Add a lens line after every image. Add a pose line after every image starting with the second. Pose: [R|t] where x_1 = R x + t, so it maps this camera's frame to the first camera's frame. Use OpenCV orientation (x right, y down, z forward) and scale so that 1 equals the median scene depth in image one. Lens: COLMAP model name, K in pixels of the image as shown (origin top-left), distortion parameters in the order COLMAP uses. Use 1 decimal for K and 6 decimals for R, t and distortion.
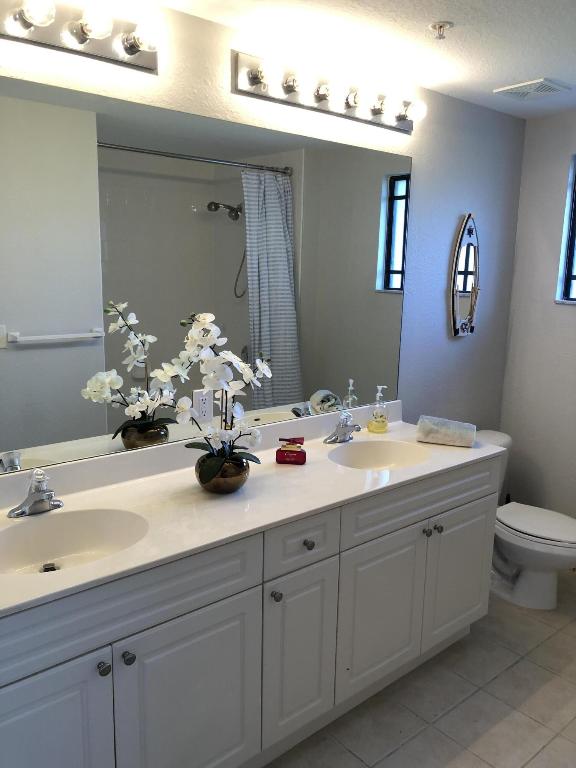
lens RADIAL K [[633.6, 0, 289.1], [0, 633.6, 396.1], [0, 0, 1]] dist [0.006647, -0.009545]
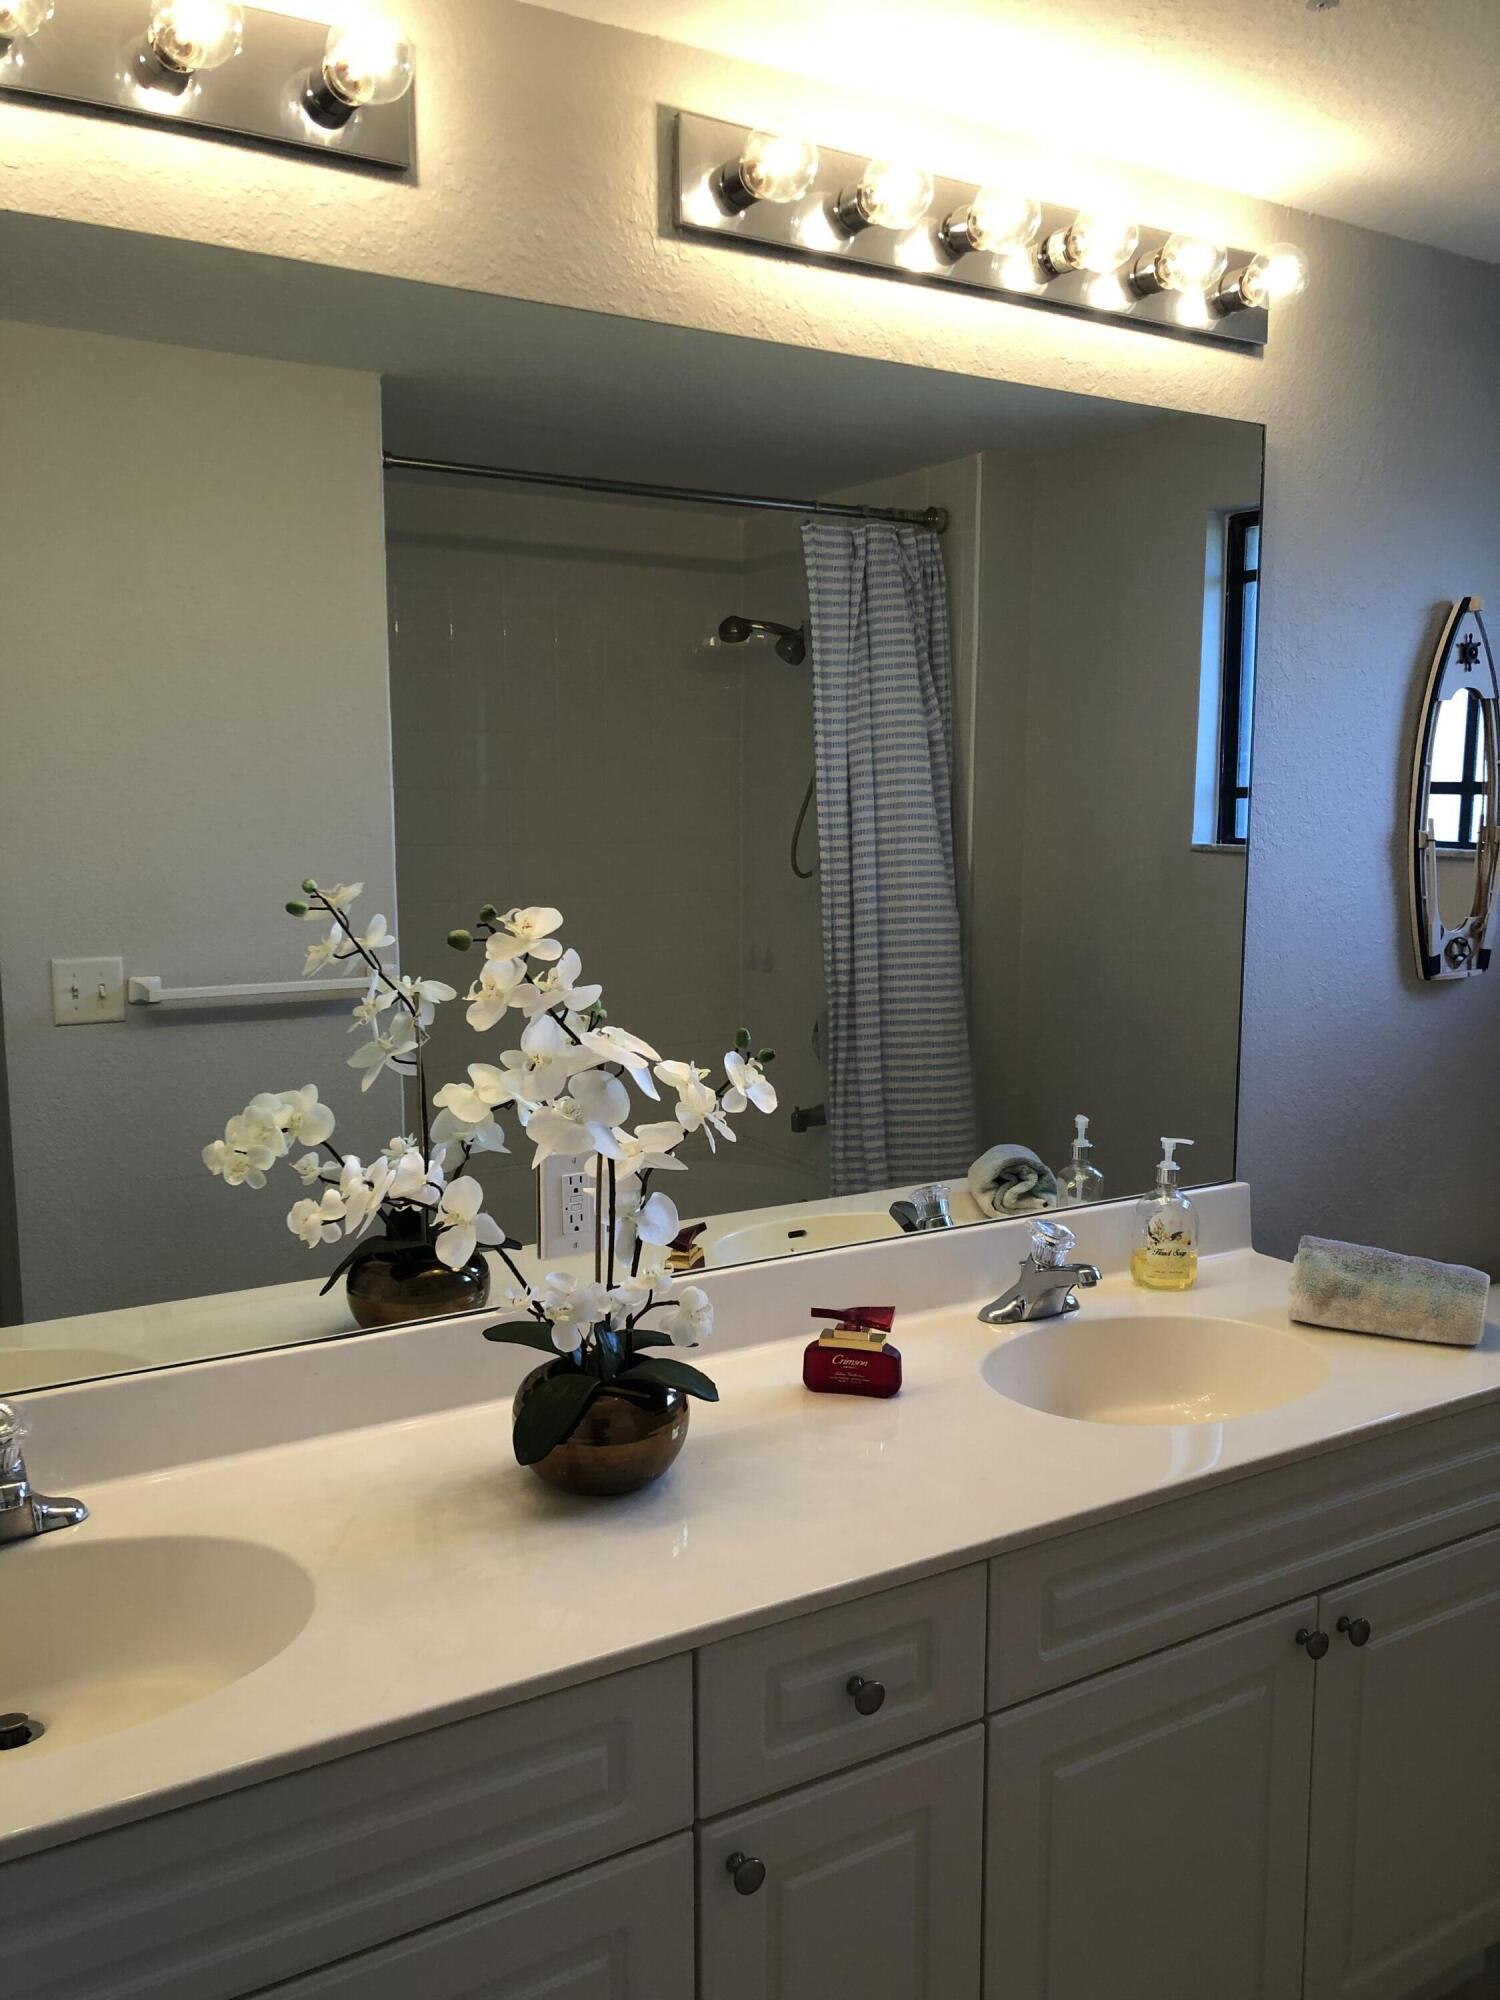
lens RADIAL K [[1649.9, 0, 752.9], [0, 1649.9, 1031.4], [0, 0, 1]] dist [0.006647, -0.009545]
pose [[0.987266, -0.000293, -0.159076, 0.069094], [-0.010514, 0.997692, -0.067087, -0.011584], [0.158729, 0.067906, 0.984984, 0.154111]]
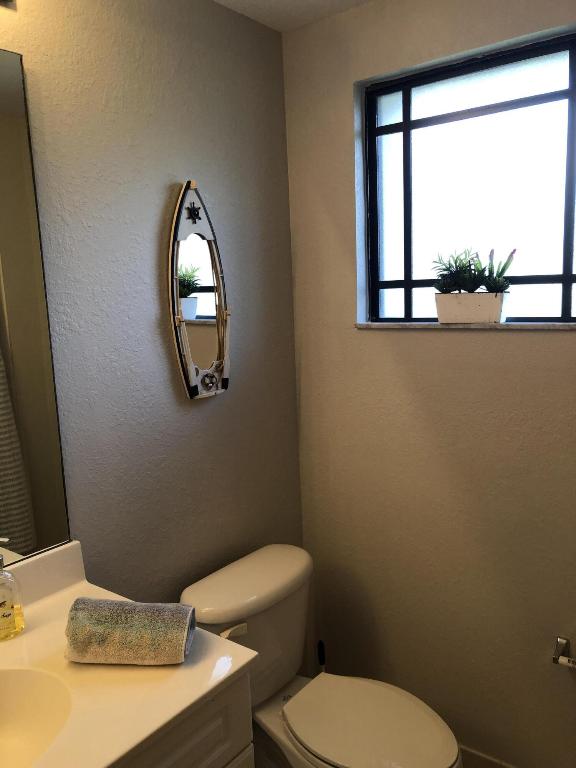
lens RADIAL K [[633.6, 0, 289.1], [0, 633.6, 396.1], [0, 0, 1]] dist [0.006647, -0.009545]
pose [[0.976790, -0.091769, 0.193546, 0.270917], [0.099119, 0.994664, -0.028620, -0.083115], [-0.189887, 0.047140, 0.980674, 0.492442]]
